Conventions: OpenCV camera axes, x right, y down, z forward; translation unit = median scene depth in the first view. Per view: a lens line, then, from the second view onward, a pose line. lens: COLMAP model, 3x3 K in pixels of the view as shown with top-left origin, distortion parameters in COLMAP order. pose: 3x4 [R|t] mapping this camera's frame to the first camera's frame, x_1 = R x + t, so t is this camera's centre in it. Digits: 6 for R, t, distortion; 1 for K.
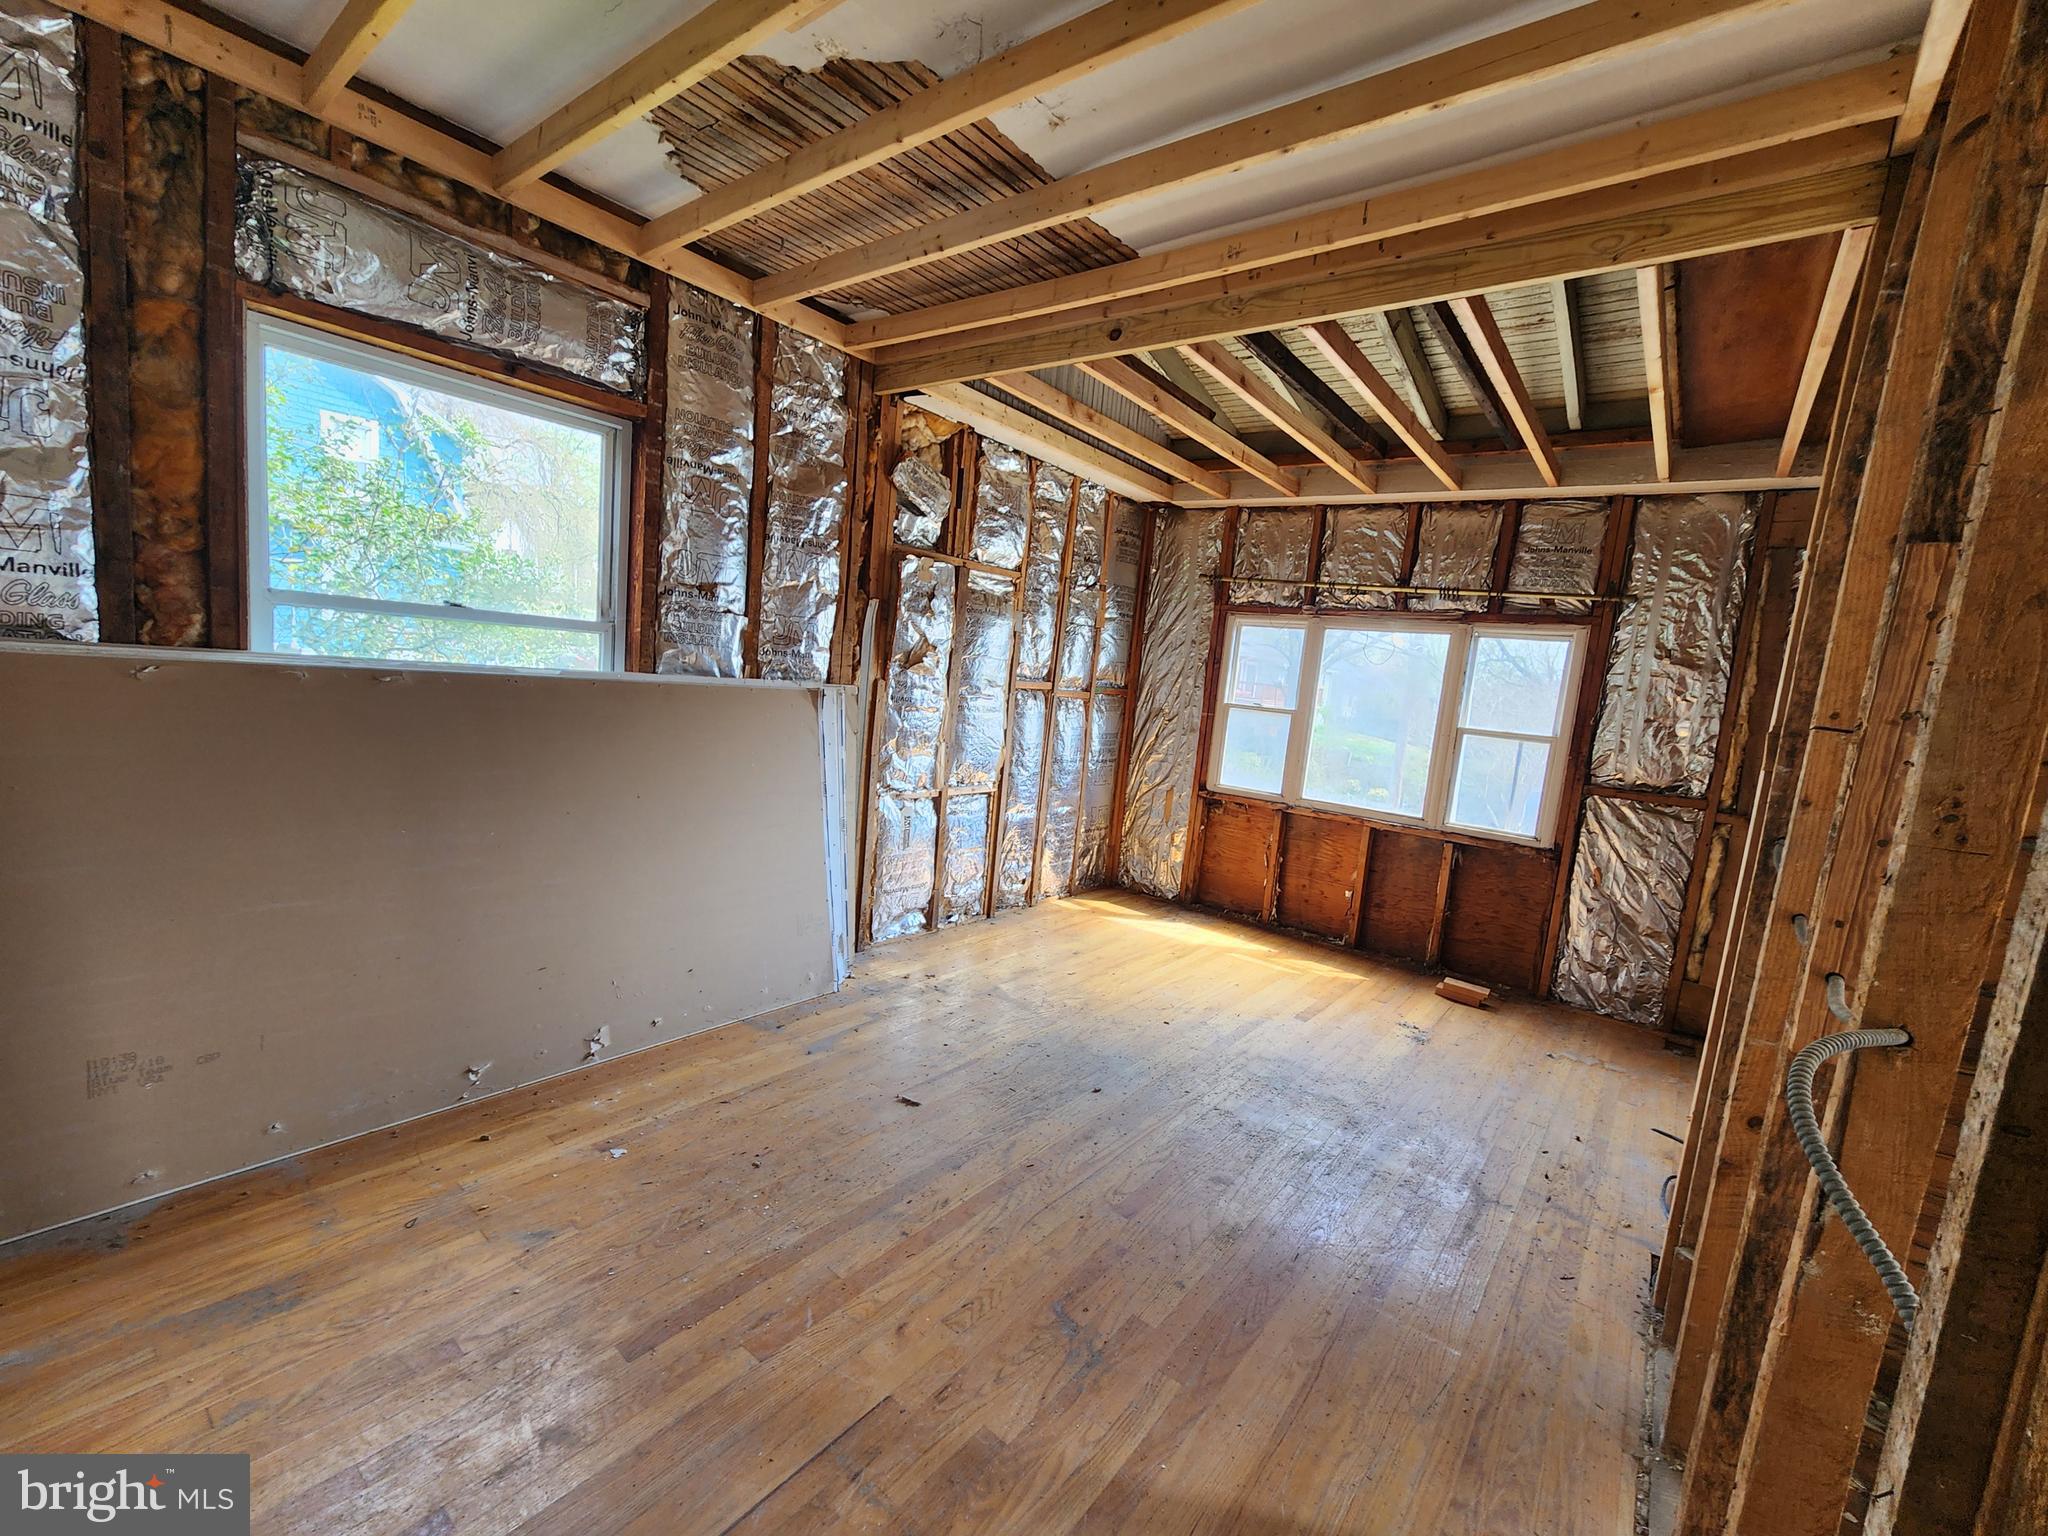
lens RADIAL K [[841.8, 0, 1024.9], [0, 841.8, 770.0], [0, 0, 1]] dist [0.000799, 0.000111]
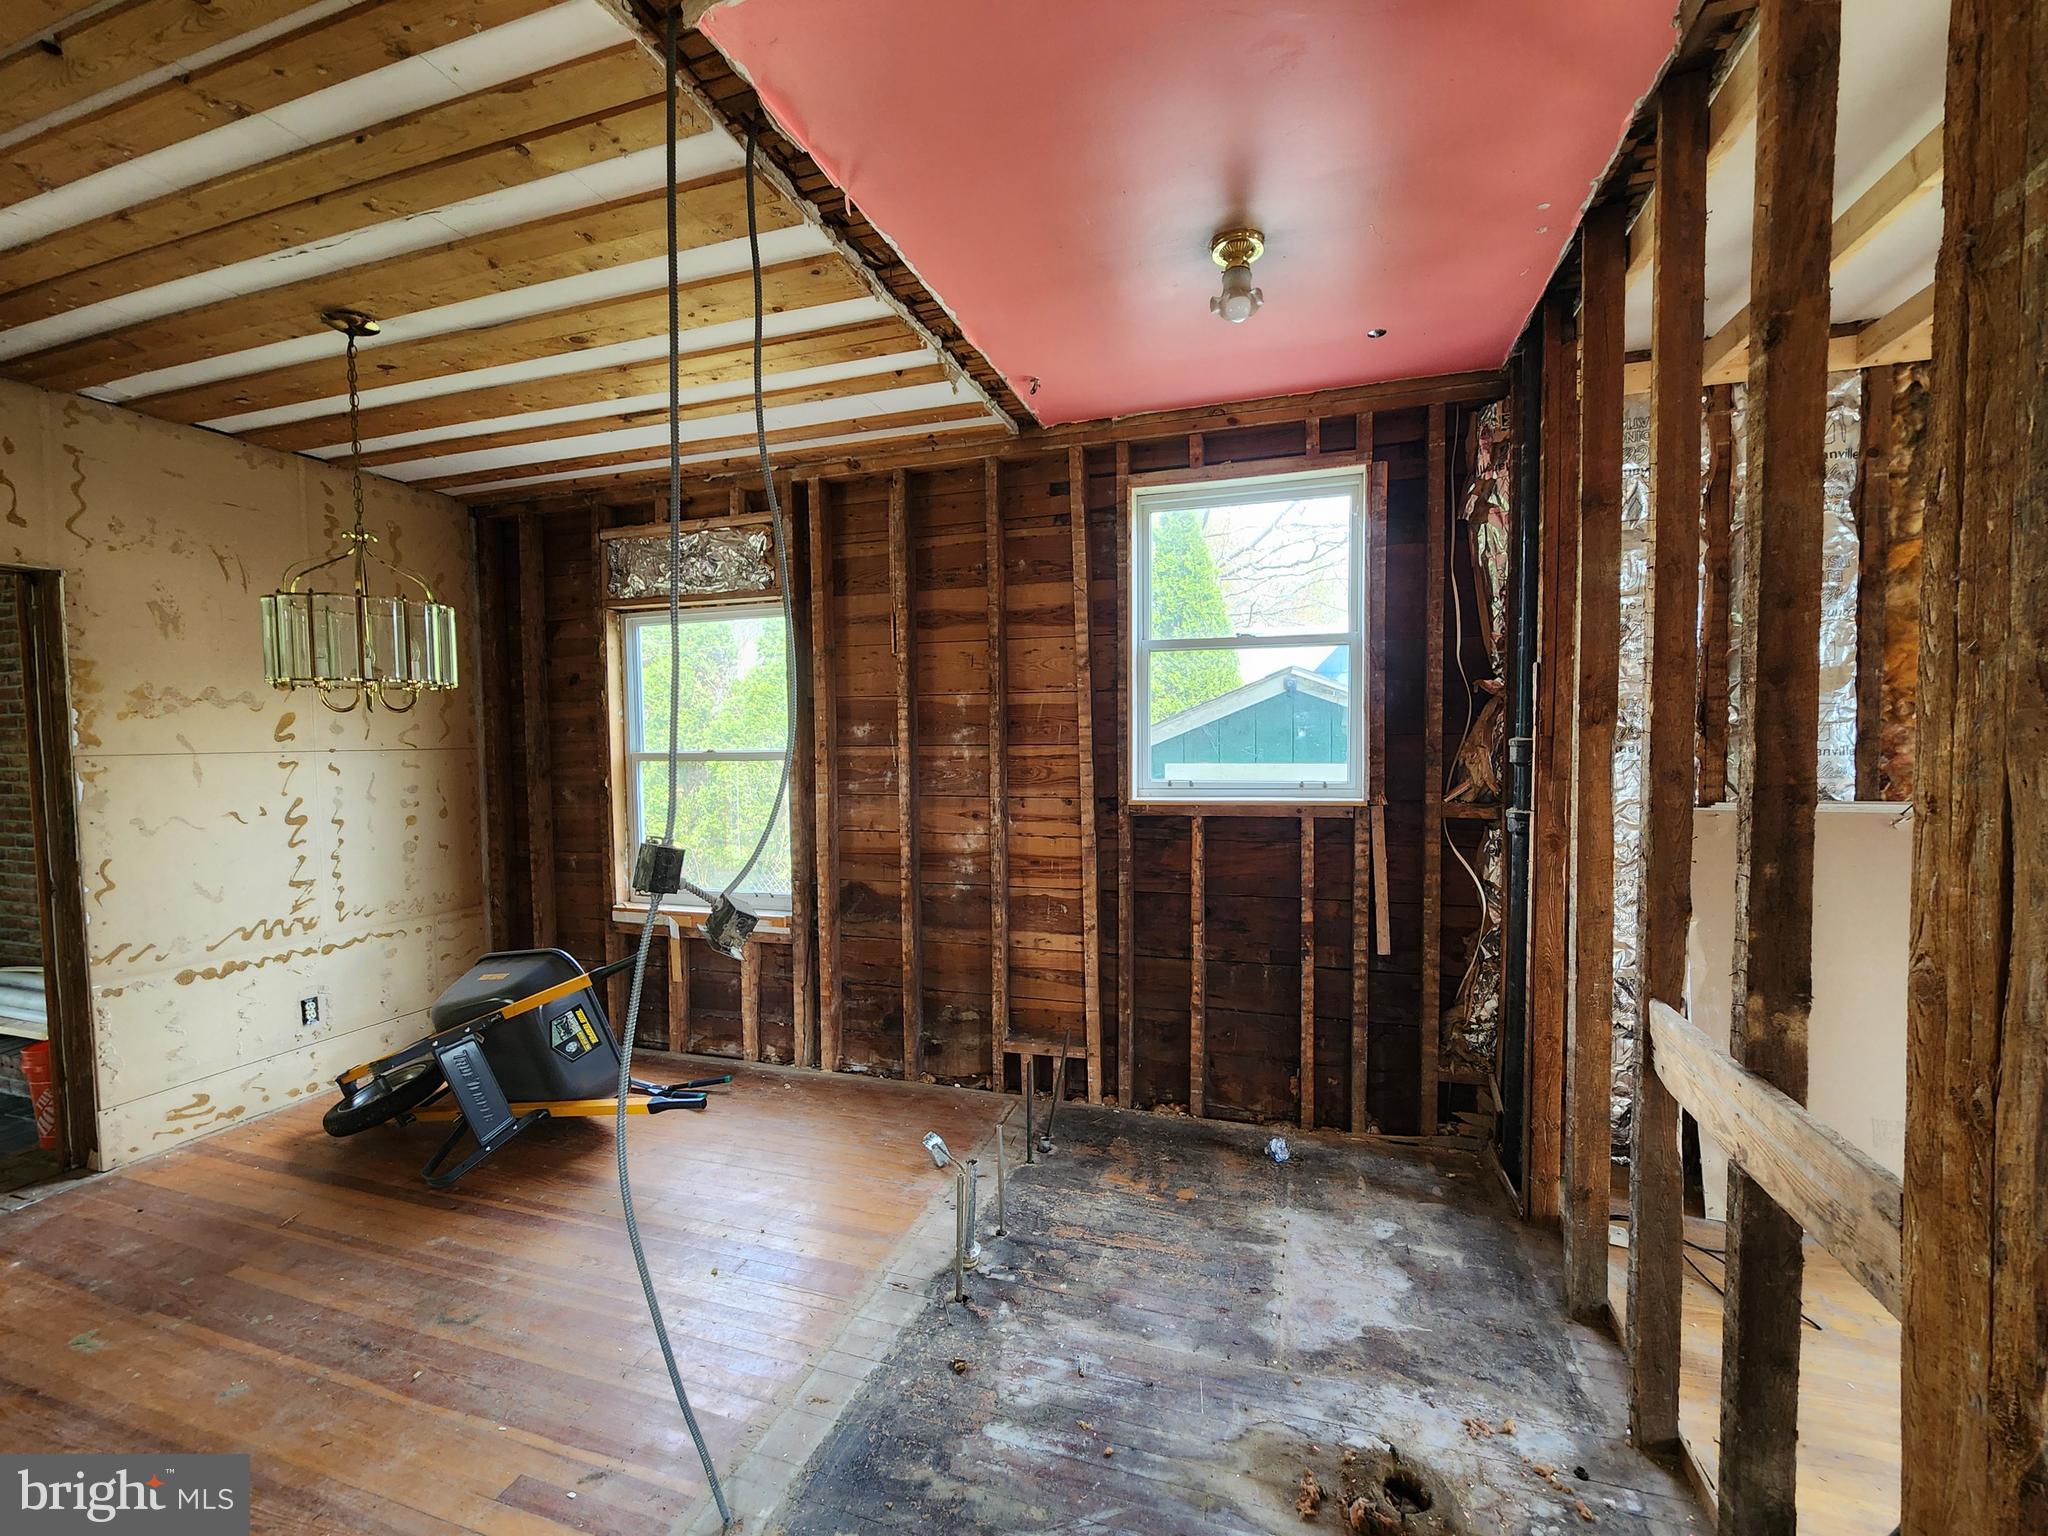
lens RADIAL K [[841.8, 0, 1024.4], [0, 841.8, 774.0], [0, 0, 1]] dist [0.000799, 0.000111]
pose [[0.344411, -0.049072, -0.937536, -0.282295], [-0.073231, 0.994186, -0.078939, 0.010266], [0.935959, 0.095844, 0.338815, -0.706696]]
